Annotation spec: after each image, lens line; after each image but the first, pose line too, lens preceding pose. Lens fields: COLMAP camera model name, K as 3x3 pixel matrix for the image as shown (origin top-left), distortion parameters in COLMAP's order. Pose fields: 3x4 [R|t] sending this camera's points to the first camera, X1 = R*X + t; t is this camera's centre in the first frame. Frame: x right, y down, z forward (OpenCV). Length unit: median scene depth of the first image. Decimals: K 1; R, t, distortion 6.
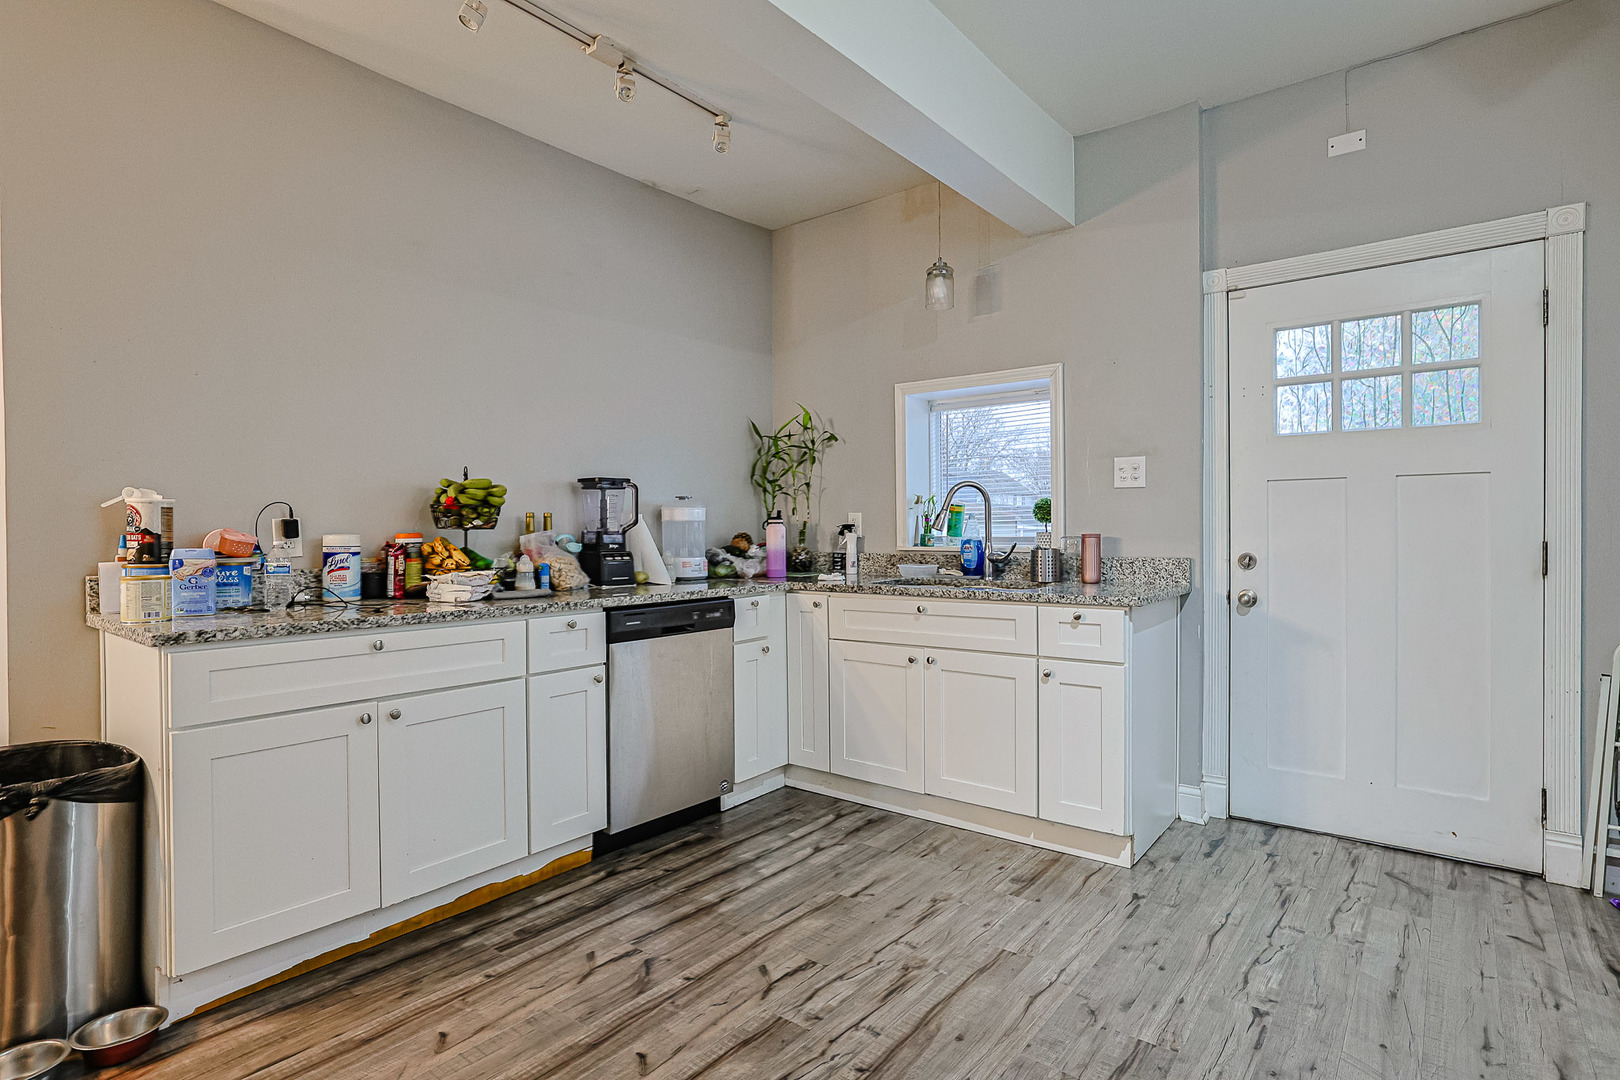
lens RADIAL K [[812.5, 0, 819.1], [0, 812.5, 536.3], [0, 0, 1]] dist [-0.027751, 0.013236]
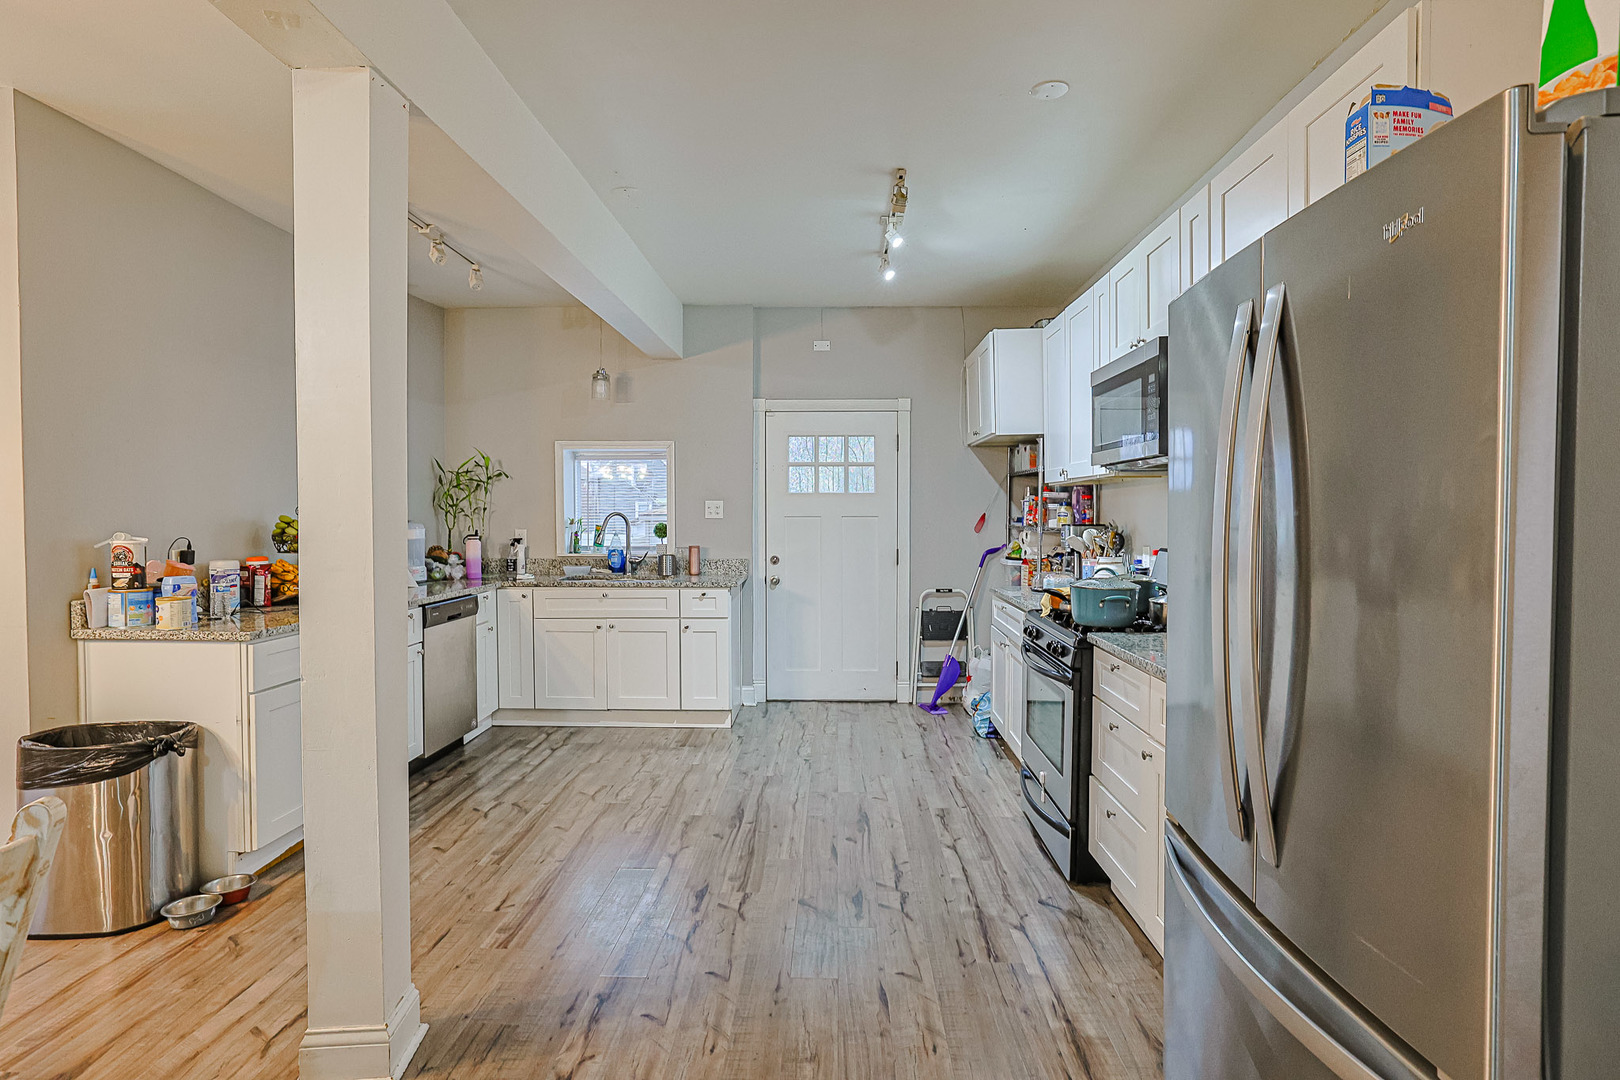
lens RADIAL K [[812.5, 0, 806.5], [0, 812.5, 534.0], [0, 0, 1]] dist [-0.027751, 0.013236]
pose [[0.804548, -0.008238, 0.593830, -0.534371], [0.000002, 0.999904, 0.013870, -0.056695], [-0.593888, -0.011158, 0.804471, -0.557111]]
